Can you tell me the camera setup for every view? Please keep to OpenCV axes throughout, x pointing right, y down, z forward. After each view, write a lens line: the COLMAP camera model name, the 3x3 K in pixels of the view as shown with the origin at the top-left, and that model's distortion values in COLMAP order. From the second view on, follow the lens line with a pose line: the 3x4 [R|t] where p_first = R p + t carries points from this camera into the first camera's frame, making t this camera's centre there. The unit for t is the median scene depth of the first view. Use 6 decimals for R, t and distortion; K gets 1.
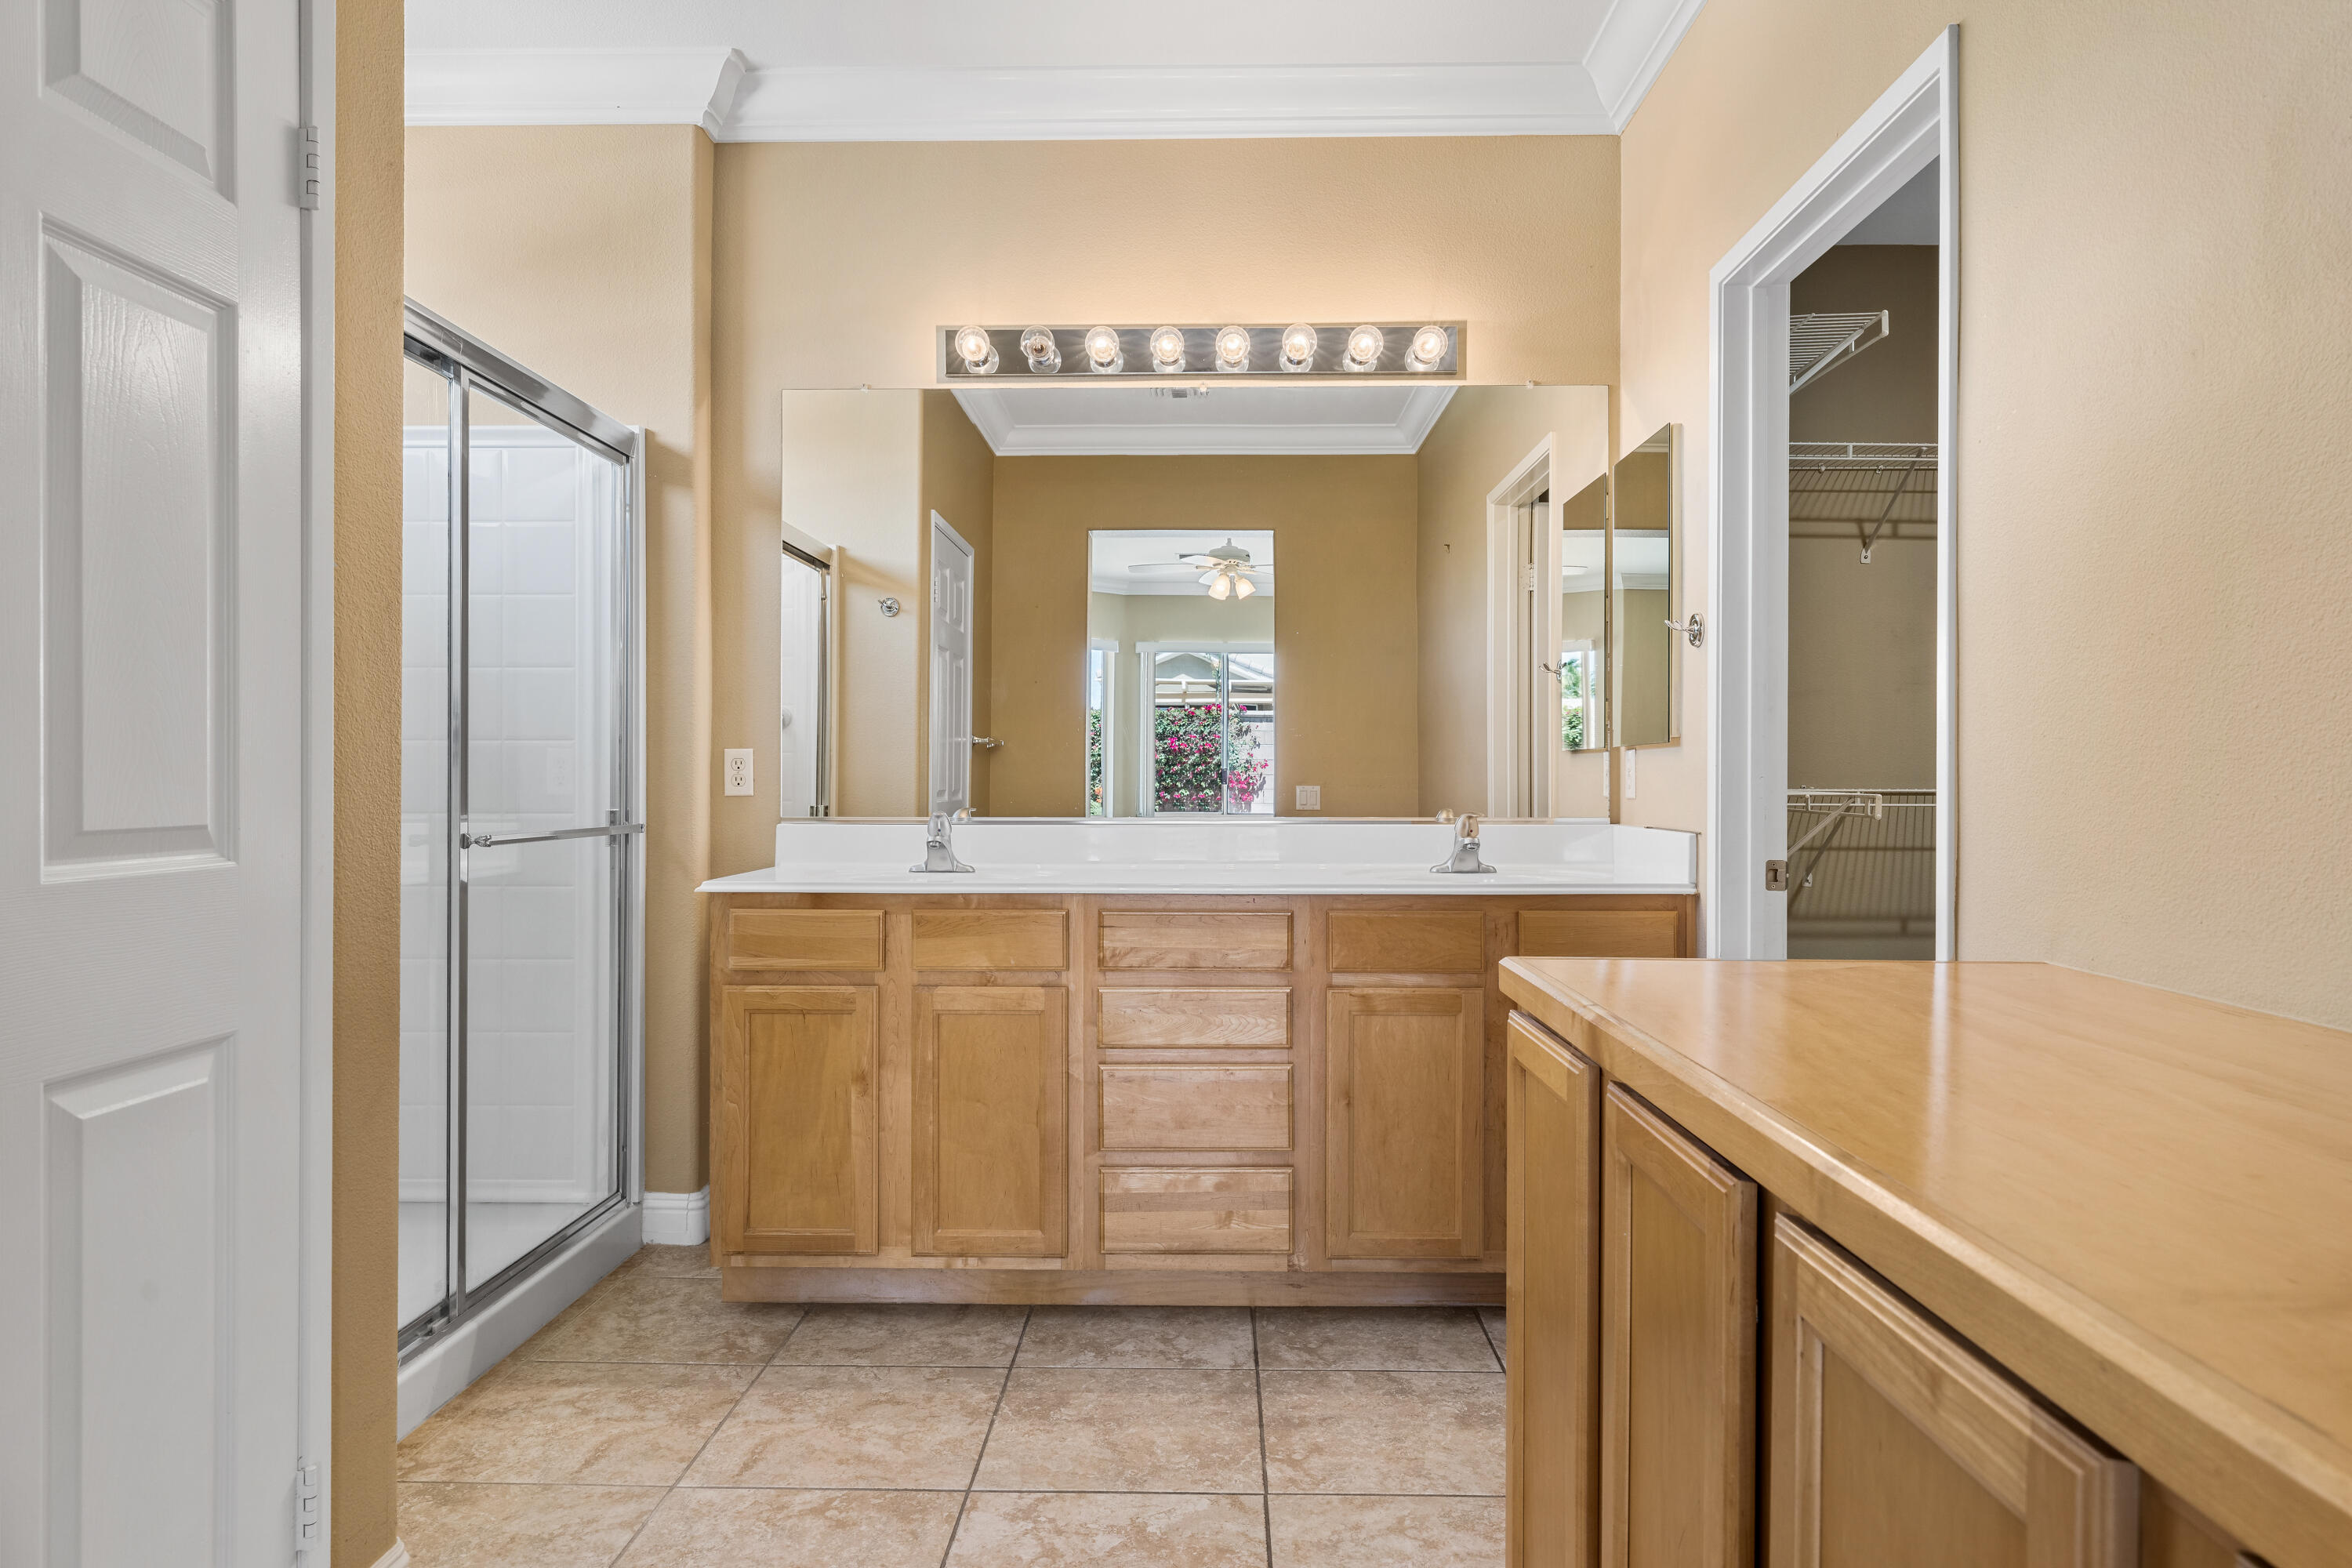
lens RADIAL K [[1424.9, 0, 1179.9], [0, 1424.9, 778.6], [0, 0, 1]] dist [-0.003040, -0.000577]
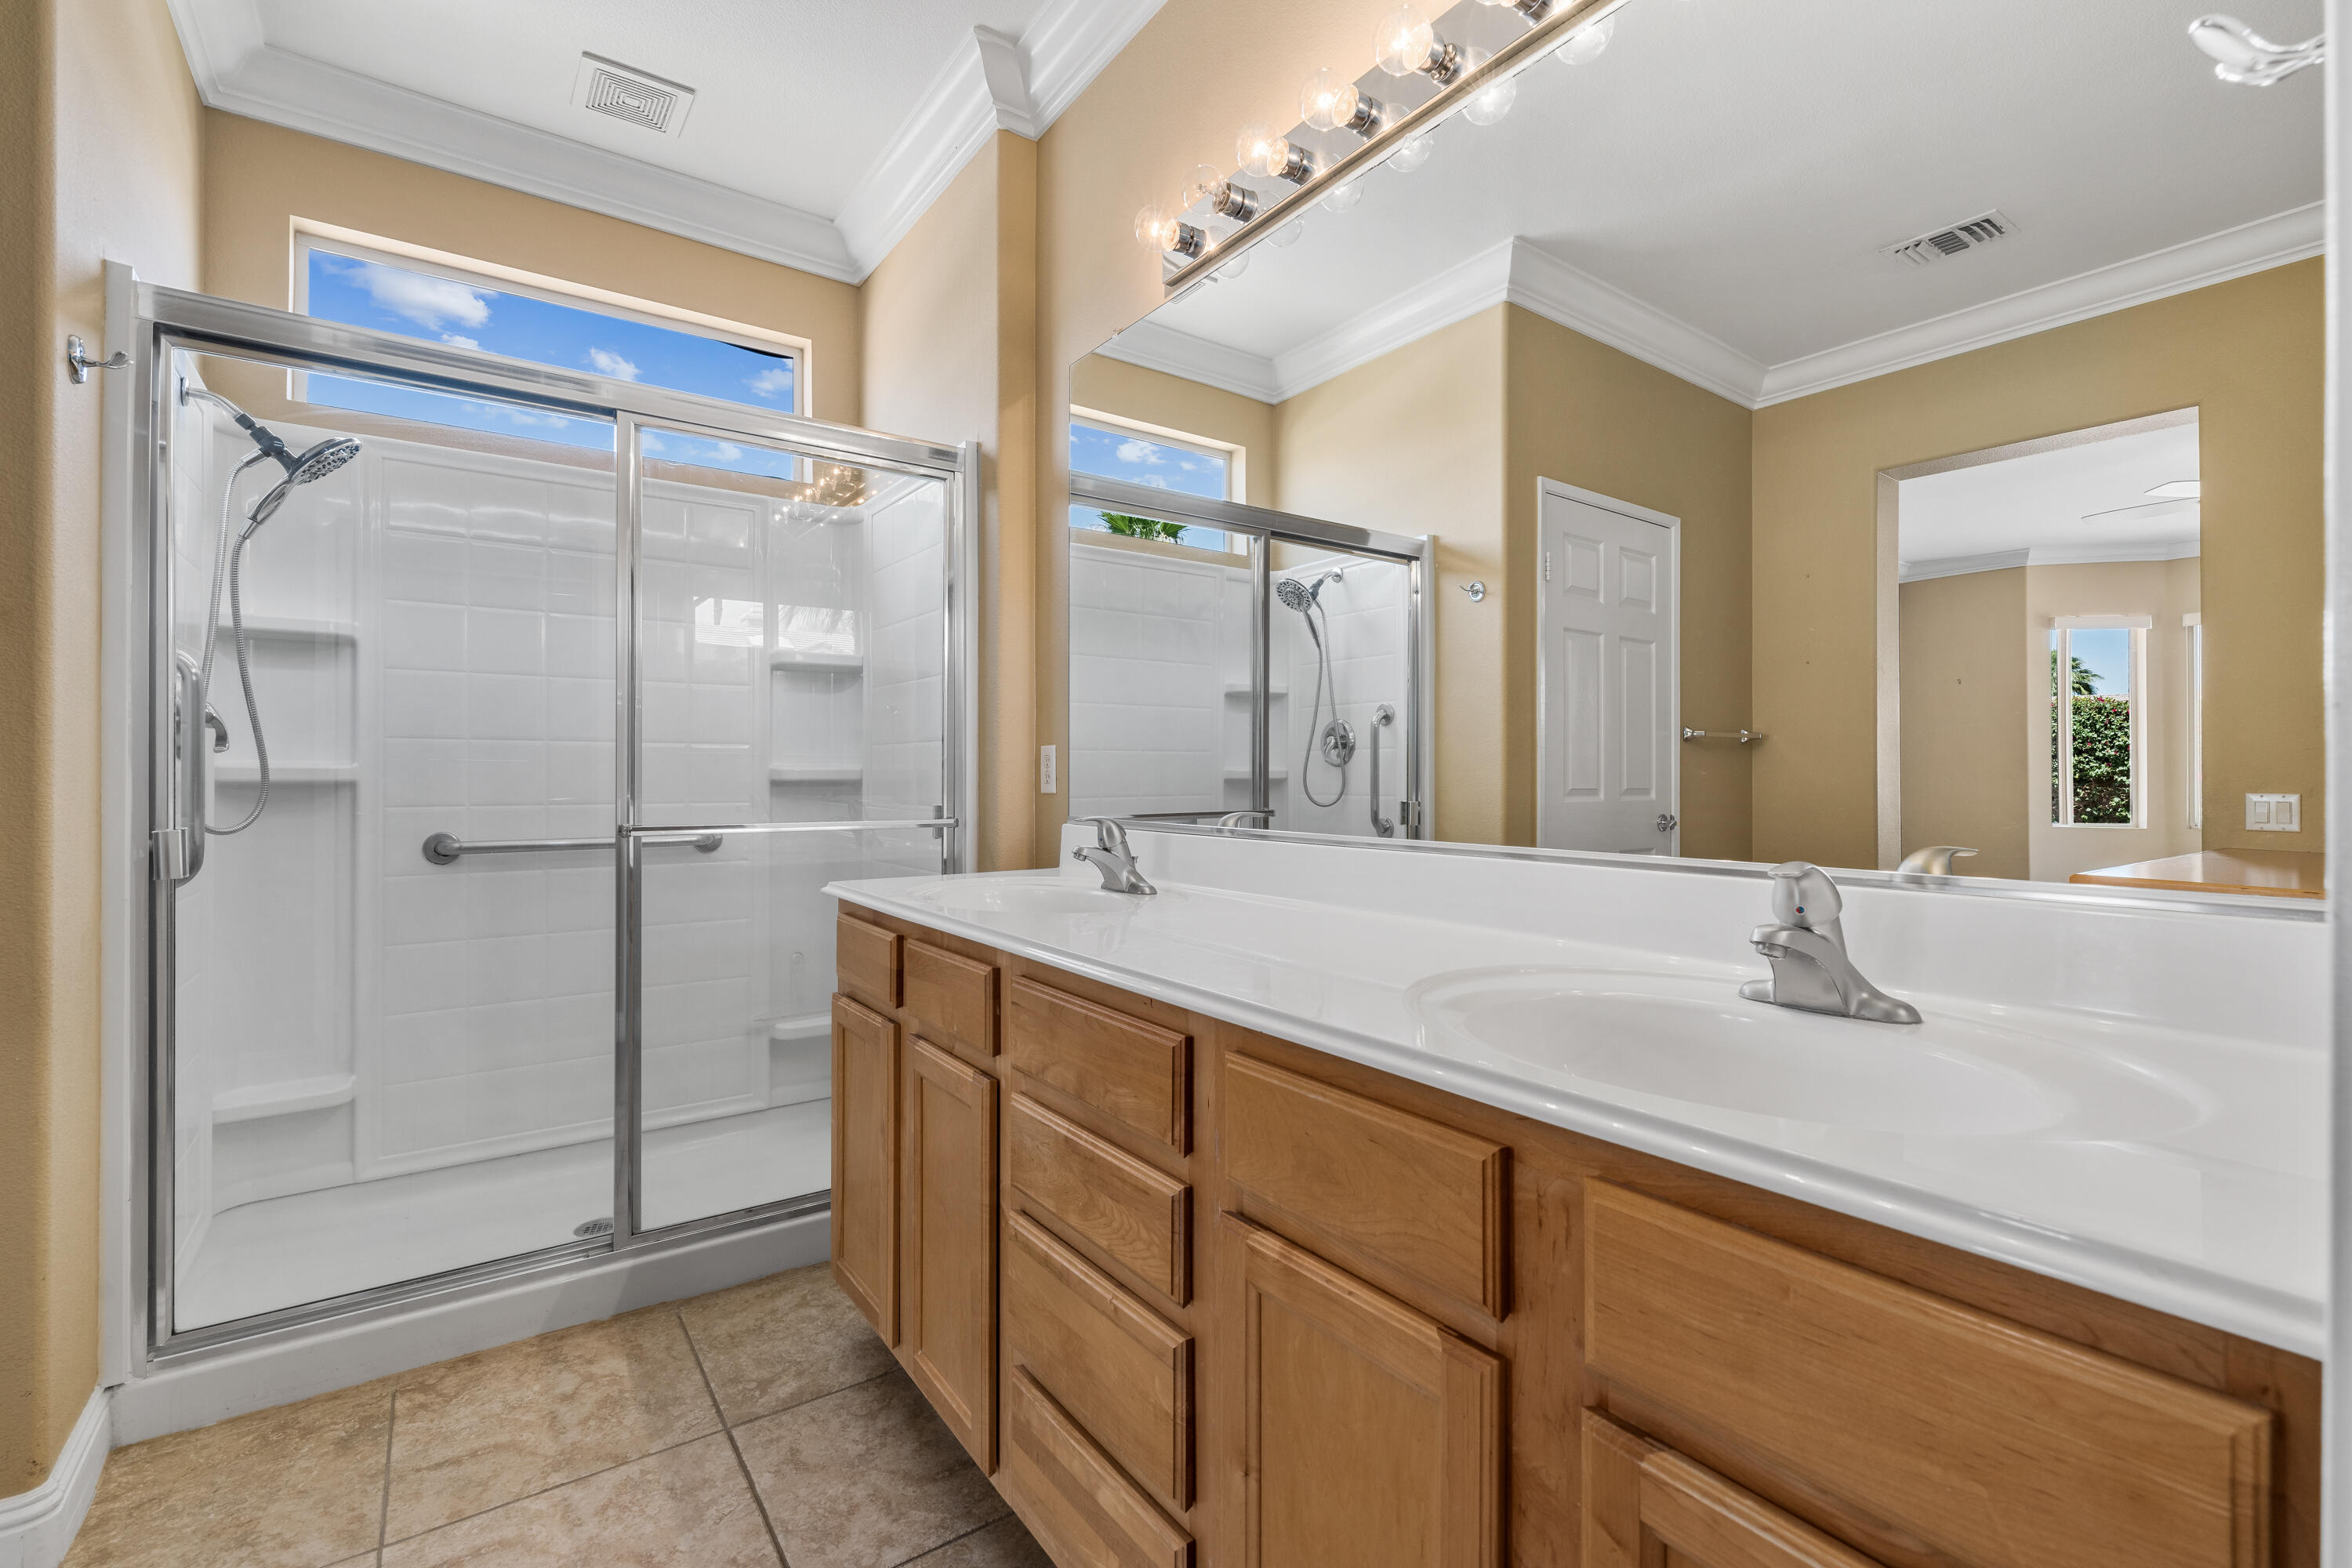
lens RADIAL K [[1037.2, 0, 1179.6], [0, 1037.2, 763.9], [0, 0, 1]] dist [0.002001, 0.000310]
pose [[0.606274, -0.001987, -0.795253, 0.387967], [-0.006601, 0.999950, -0.007531, -0.003974], [0.795228, 0.009815, 0.606231, 0.792575]]
